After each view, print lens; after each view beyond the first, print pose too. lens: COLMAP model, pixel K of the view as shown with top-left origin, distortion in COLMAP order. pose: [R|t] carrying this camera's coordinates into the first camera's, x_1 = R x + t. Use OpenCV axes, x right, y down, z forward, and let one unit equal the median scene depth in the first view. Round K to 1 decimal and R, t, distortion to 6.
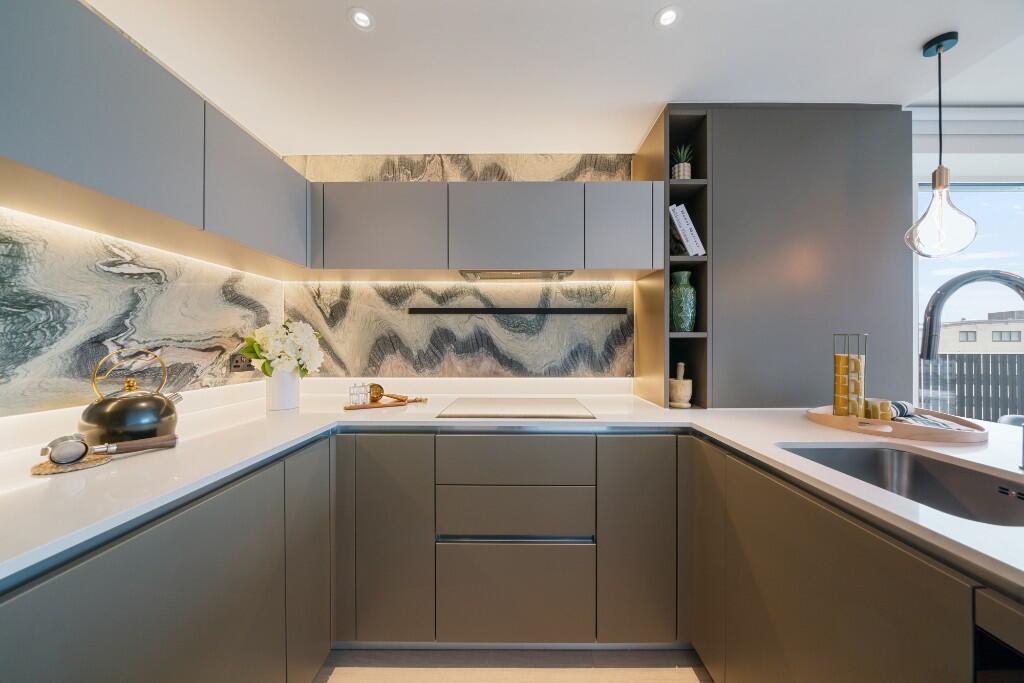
lens RADIAL K [[349.5, 0, 512.0], [0, 349.5, 341.5], [0, 0, 1]] dist [-0.000193, -0.000025]
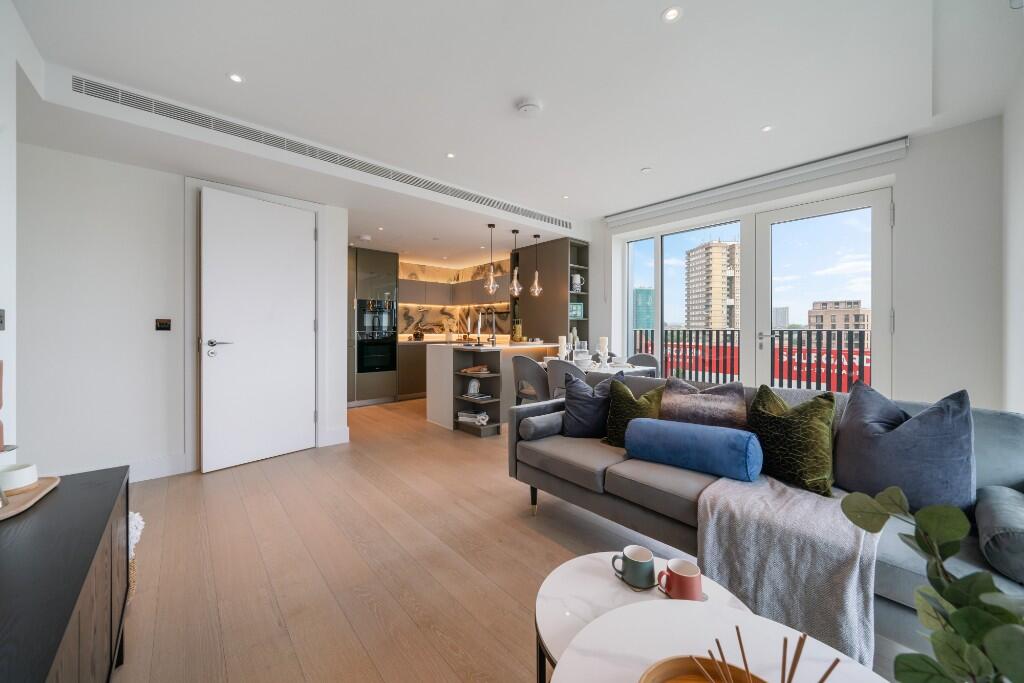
lens RADIAL K [[375.5, 0, 511.6], [0, 375.5, 329.7], [0, 0, 1]] dist [0.000031, -0.000001]
pose [[0.667896, -0.000525, -0.744254, 3.035199], [0.002630, 0.999995, 0.001655, 0.065239], [0.744250, -0.003062, 0.667895, -1.357536]]
